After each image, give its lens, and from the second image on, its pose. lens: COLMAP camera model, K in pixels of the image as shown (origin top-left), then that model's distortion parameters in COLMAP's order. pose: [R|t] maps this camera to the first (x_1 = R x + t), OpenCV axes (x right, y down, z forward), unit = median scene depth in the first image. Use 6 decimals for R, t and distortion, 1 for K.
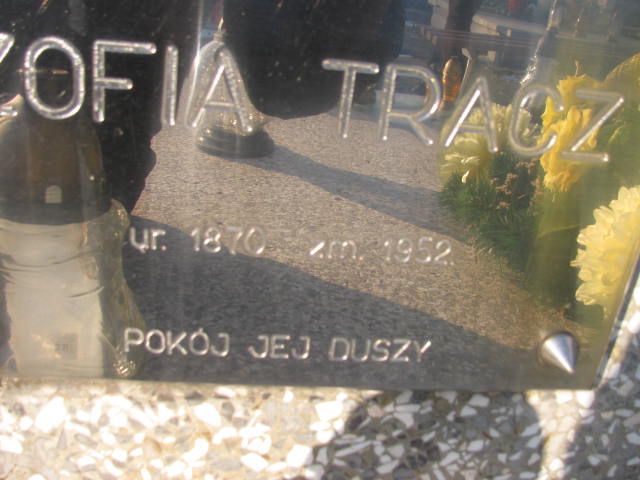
lens RADIAL K [[675.7, 0, 320.0], [0, 675.7, 240.0], [0, 0, 1]] dist [-0.228106, 0.259187]
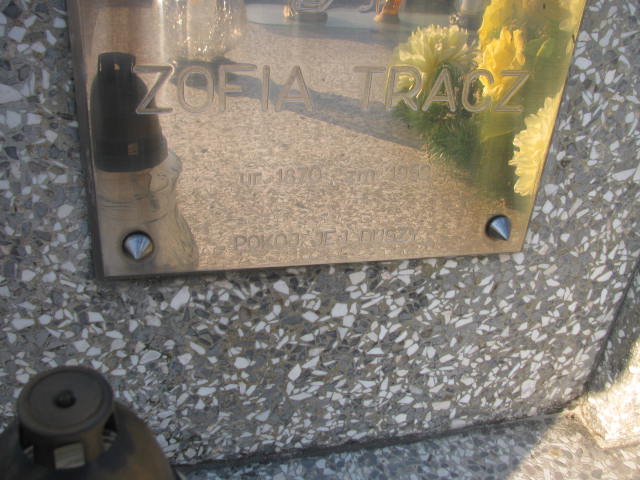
lens RADIAL K [[675.7, 0, 320.0], [0, 675.7, 240.0], [0, 0, 1]] dist [-0.228106, 0.259187]
pose [[0.993444, -0.088257, 0.072663, -0.168655], [0.077415, 0.987053, 0.140473, -0.055849], [-0.084120, -0.133927, 0.987414, -0.505864]]
